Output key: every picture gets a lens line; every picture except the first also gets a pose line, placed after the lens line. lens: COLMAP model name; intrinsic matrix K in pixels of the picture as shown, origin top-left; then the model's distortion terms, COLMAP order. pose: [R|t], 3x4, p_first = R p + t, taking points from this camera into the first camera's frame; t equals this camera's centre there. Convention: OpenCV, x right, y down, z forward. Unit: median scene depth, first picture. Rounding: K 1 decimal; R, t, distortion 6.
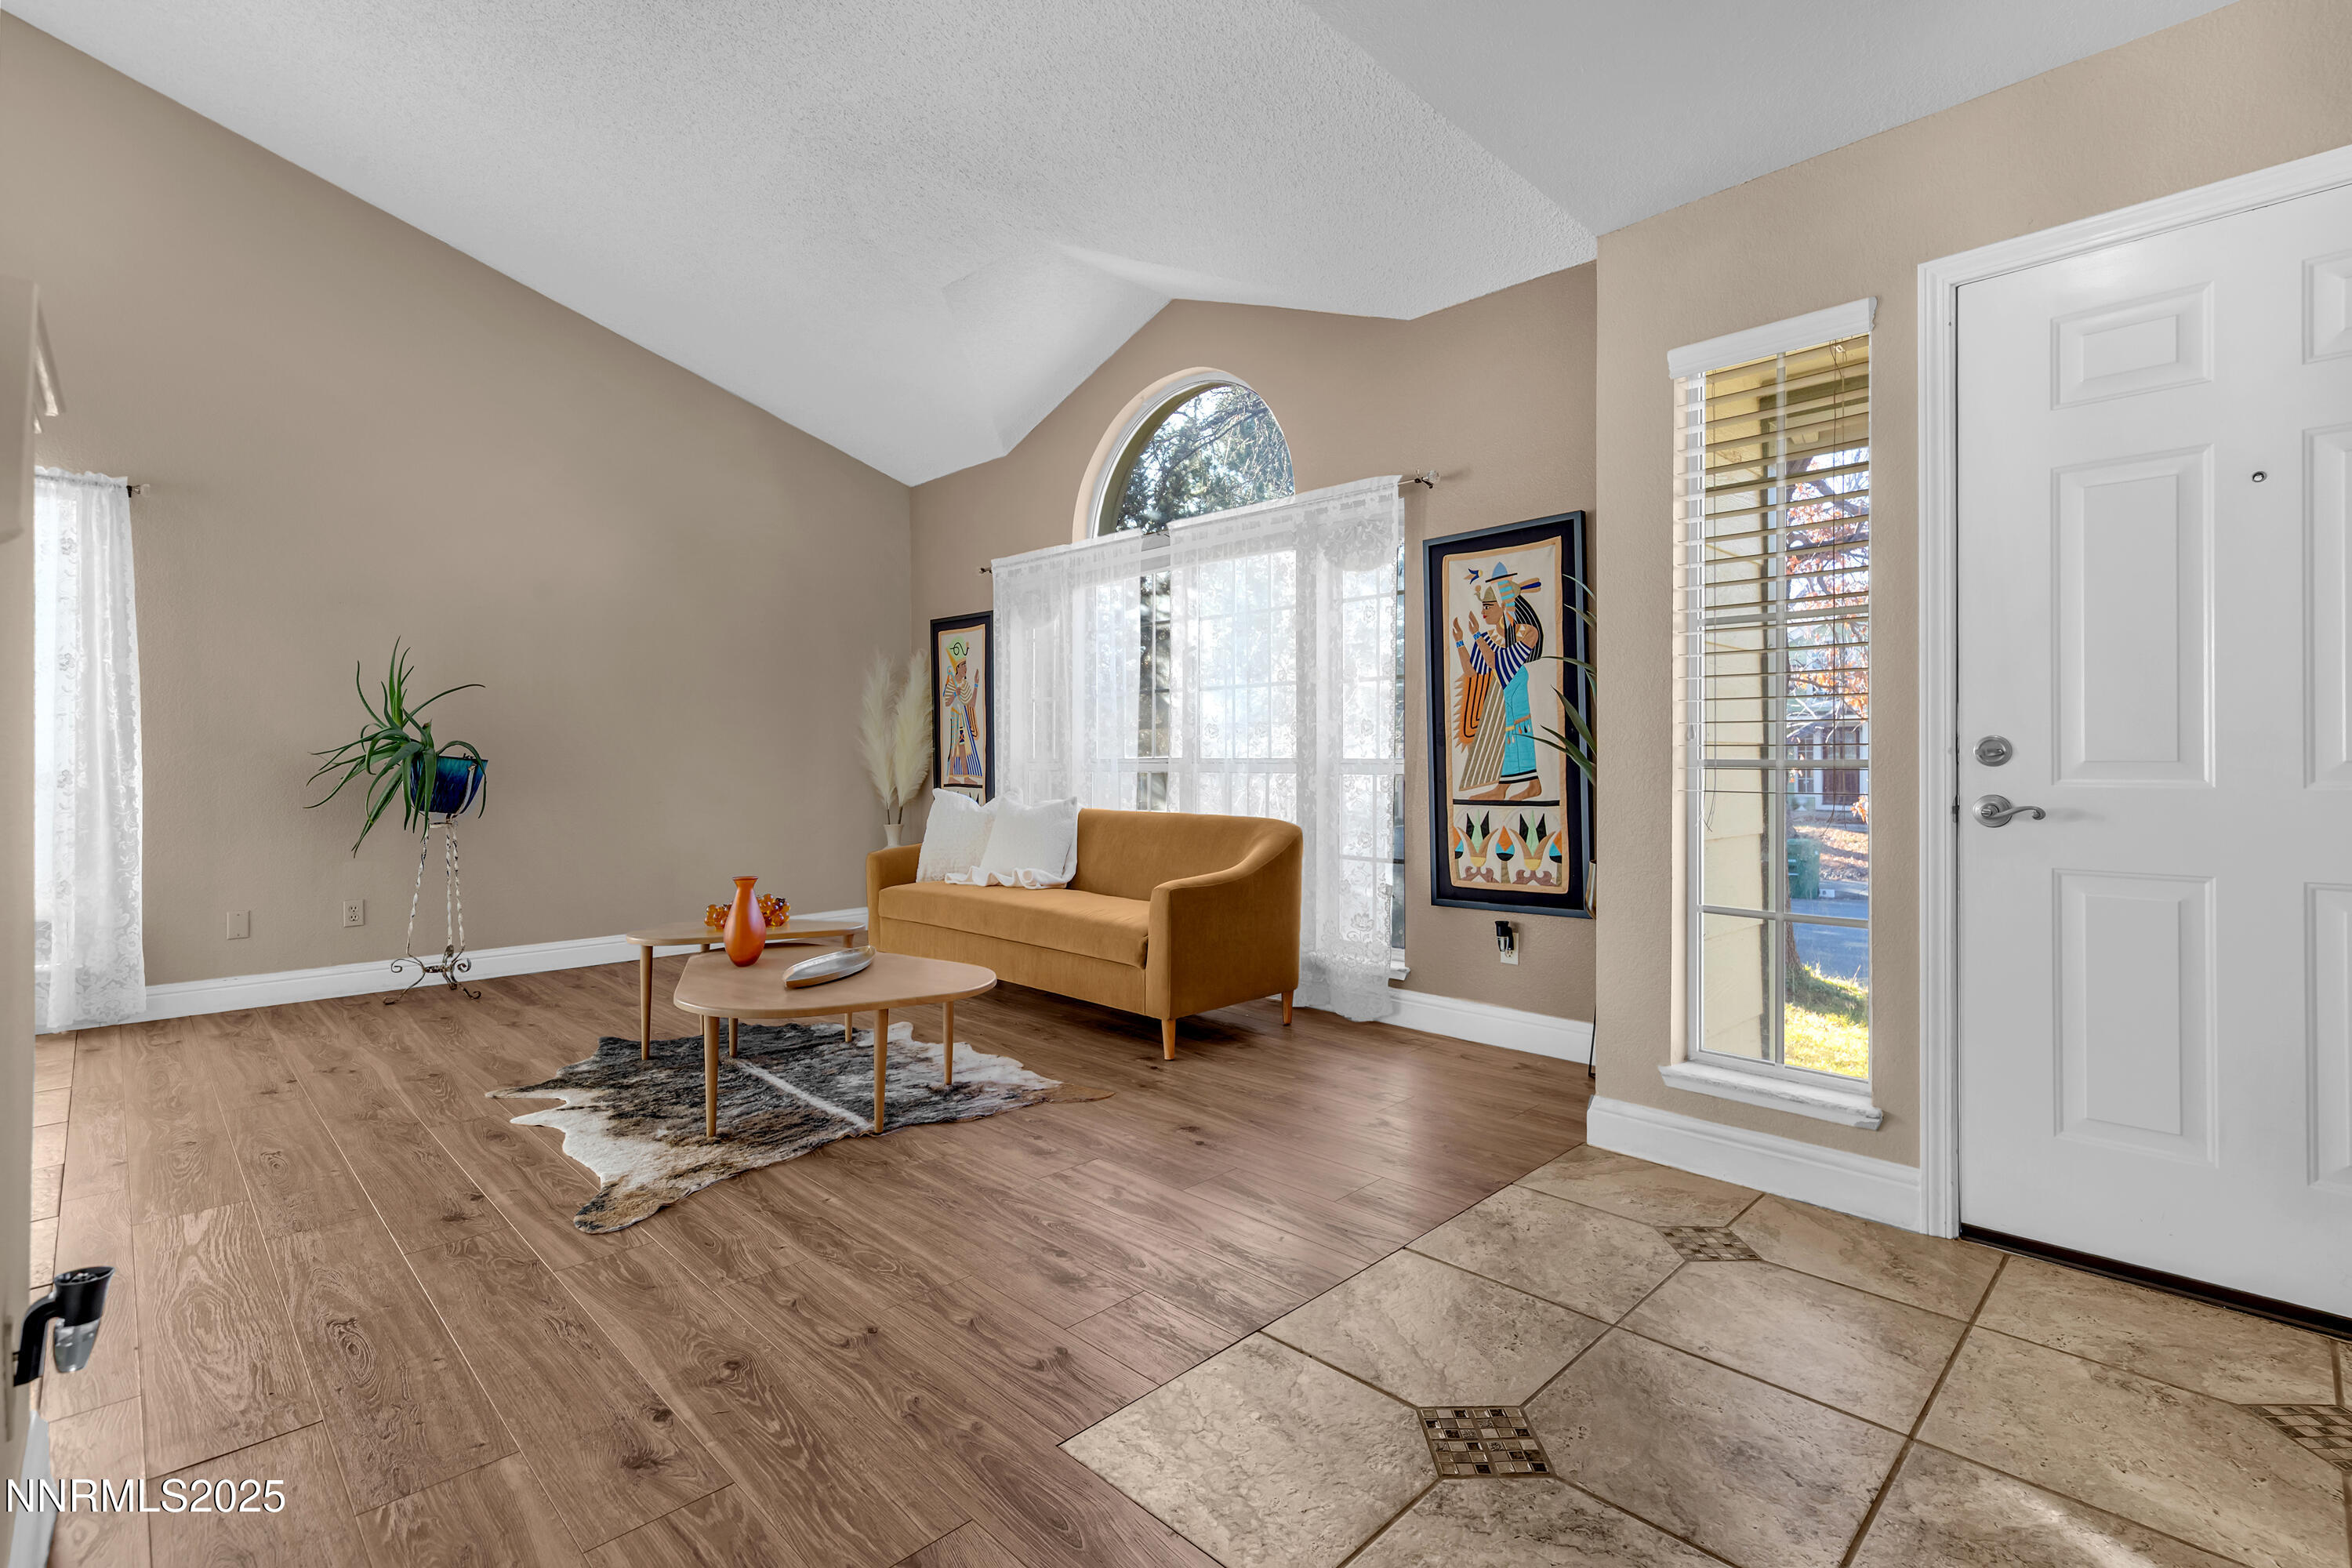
lens RADIAL K [[1065.1, 0, 1188.3], [0, 1065.1, 753.8], [0, 0, 1]] dist [0.002030, 0.000303]
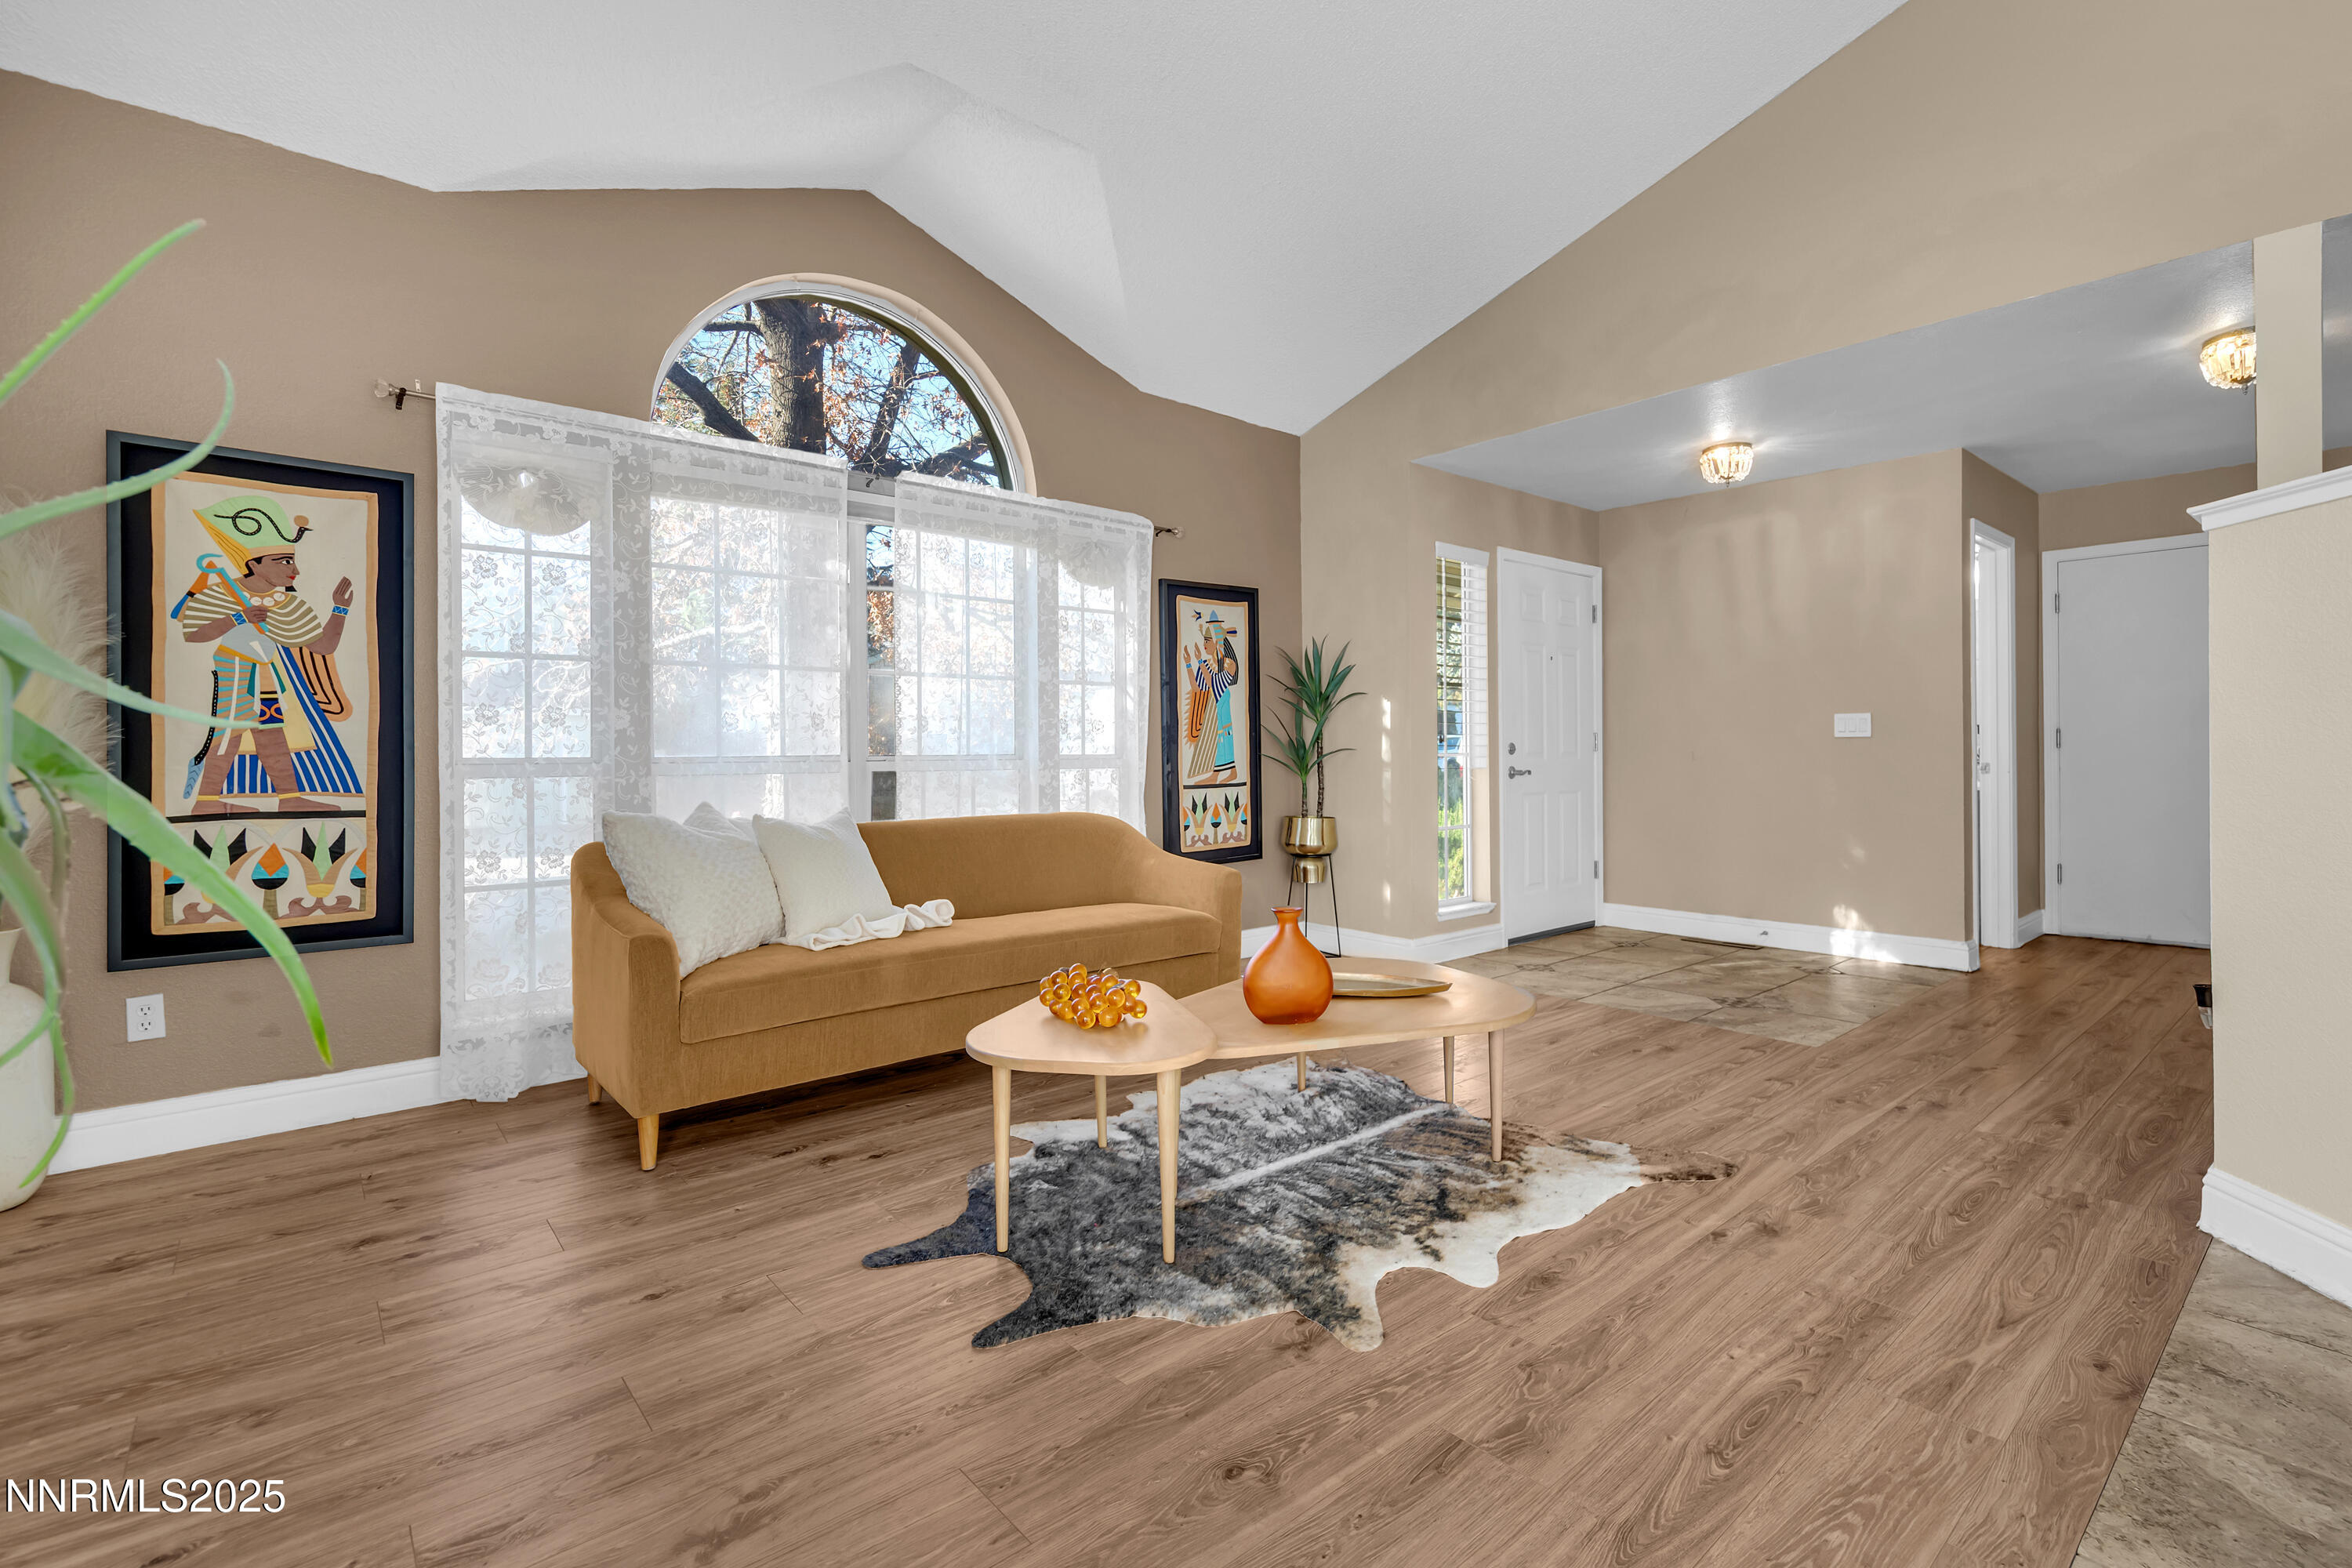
lens RADIAL K [[1065.1, 0, 1188.3], [0, 1065.1, 753.8], [0, 0, 1]] dist [0.002030, 0.000303]
pose [[0.082454, 0.000217, 0.996595, -1.101129], [0.000908, 1.000000, -0.000292, 0.005133], [-0.996594, 0.000929, 0.082454, 0.941207]]
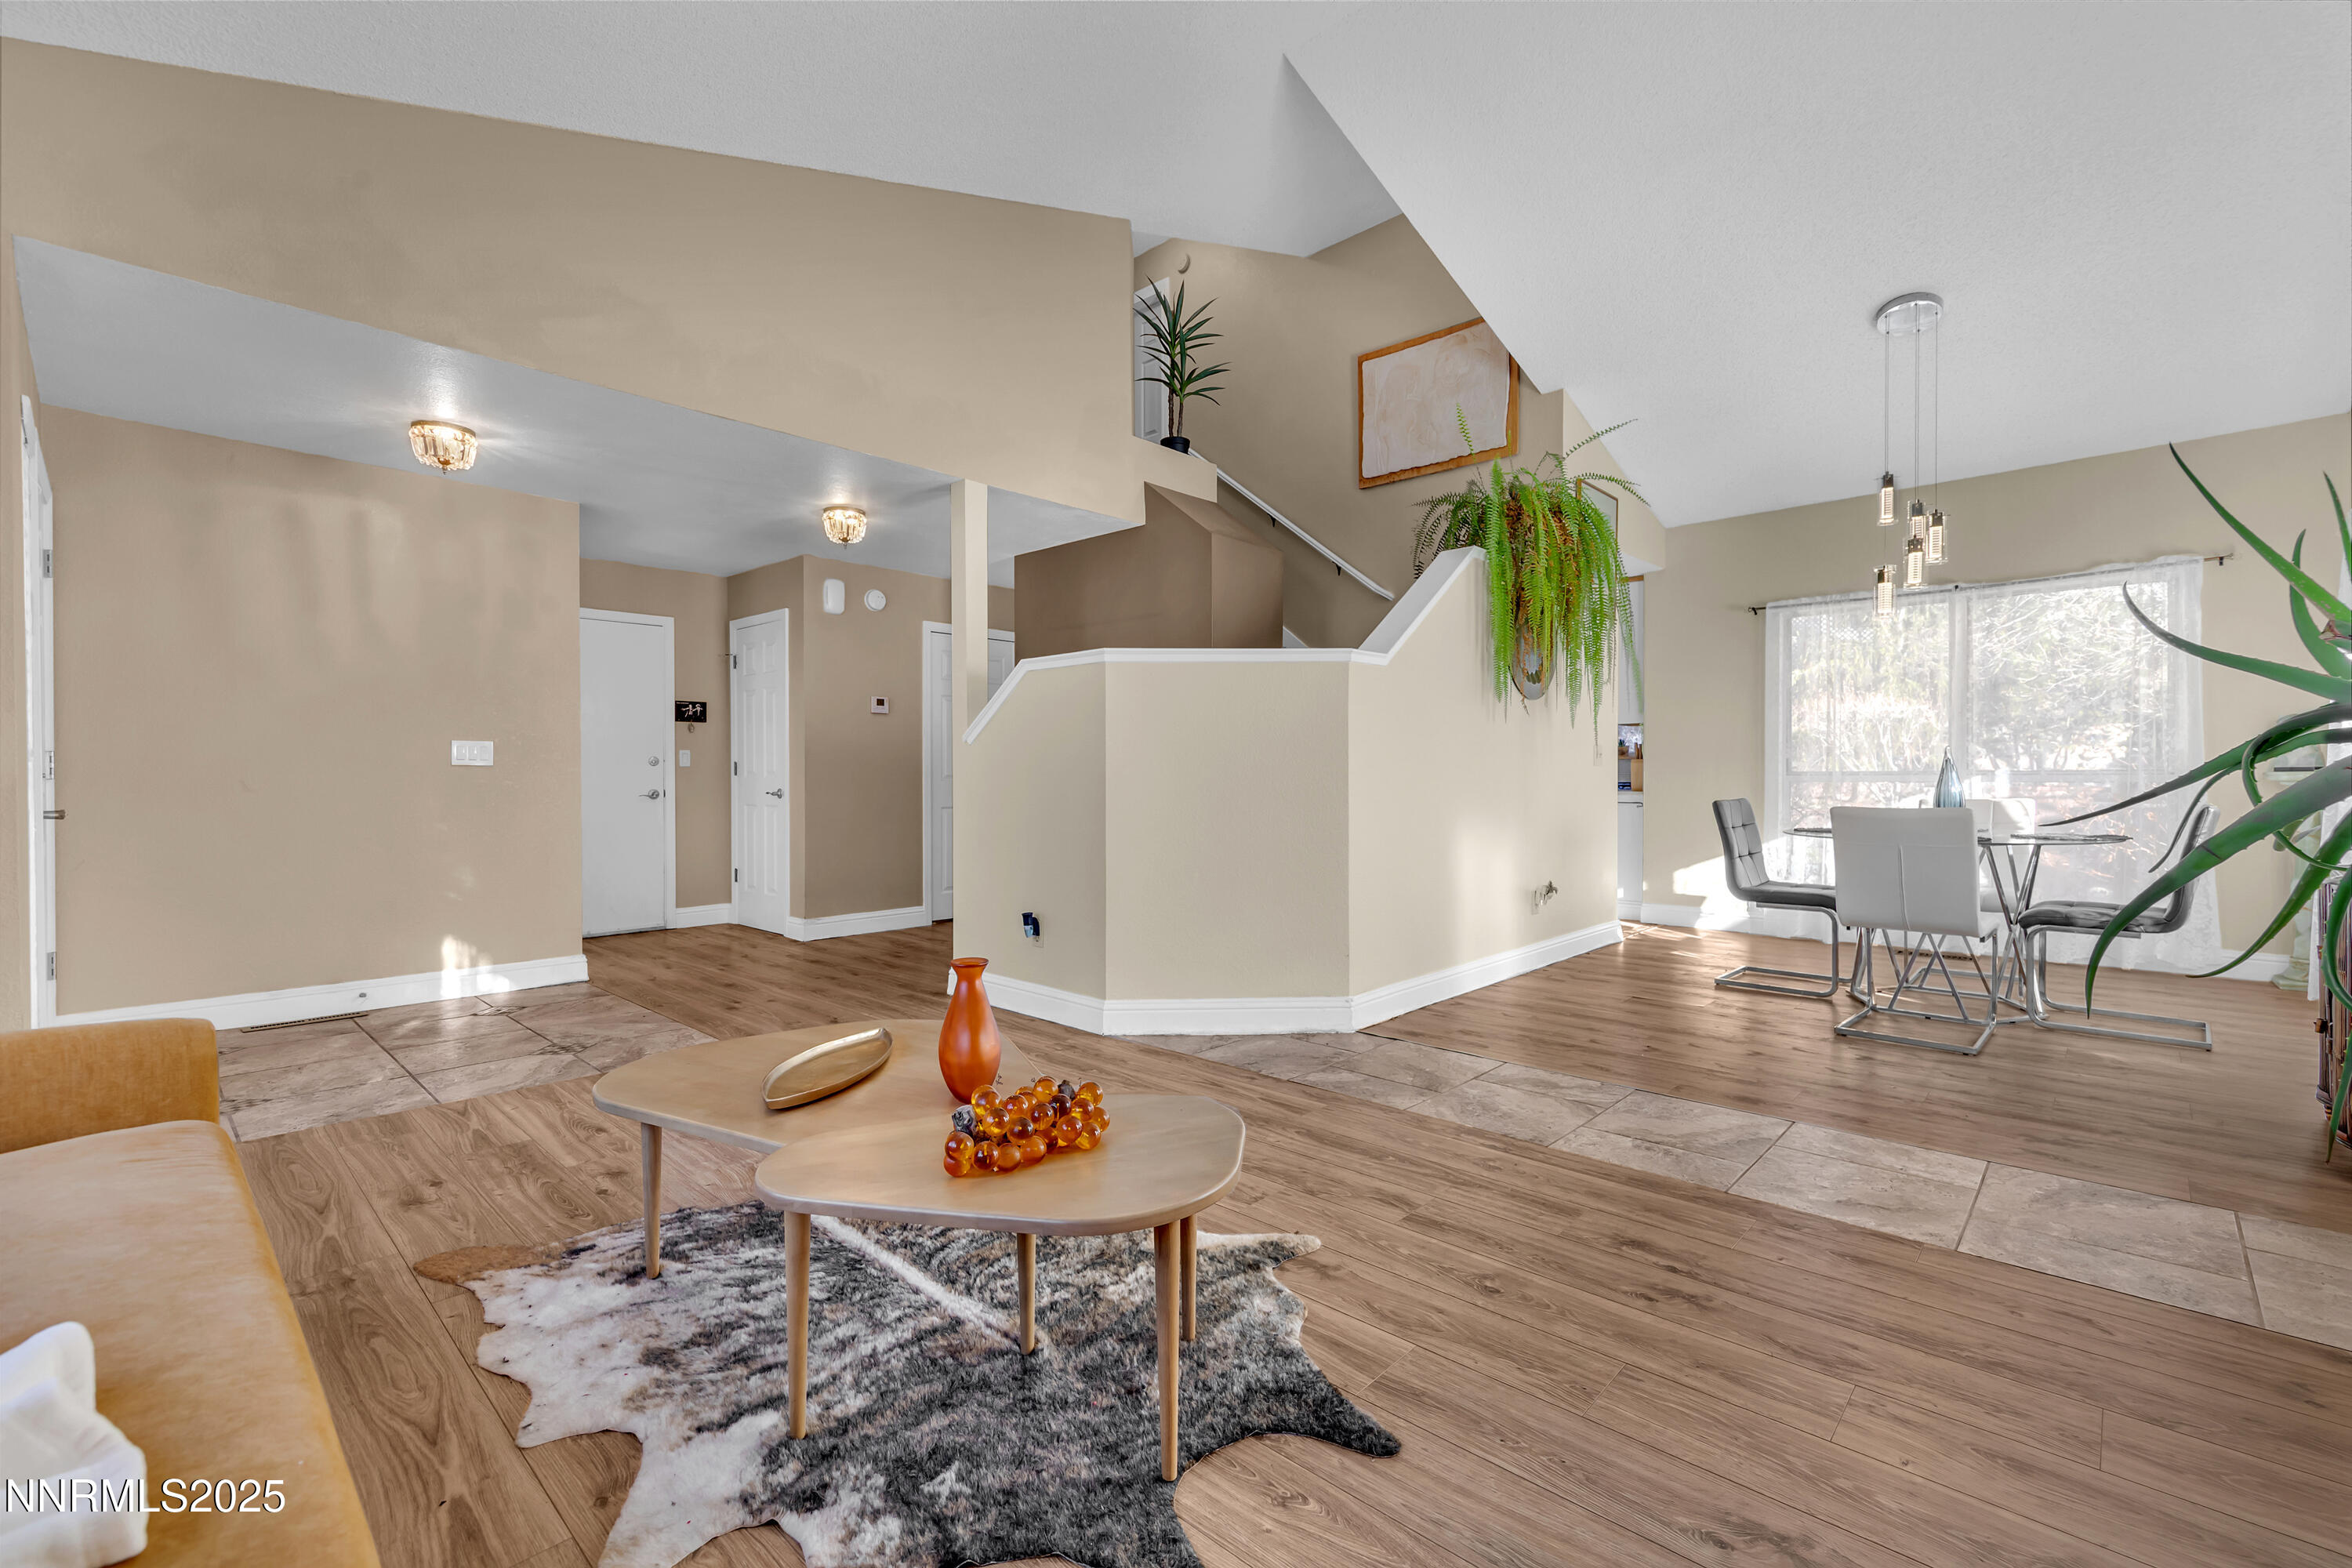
lens RADIAL K [[1019.8, 0, 1209.9], [0, 1019.8, 781.0], [0, 0, 1]] dist [0.000855, 0.000091]
pose [[-0.998722, 0.004719, -0.050327, -0.495408], [0.004667, 0.999988, 0.001161, 0.006097], [0.050332, 0.000924, -0.998732, 1.515038]]
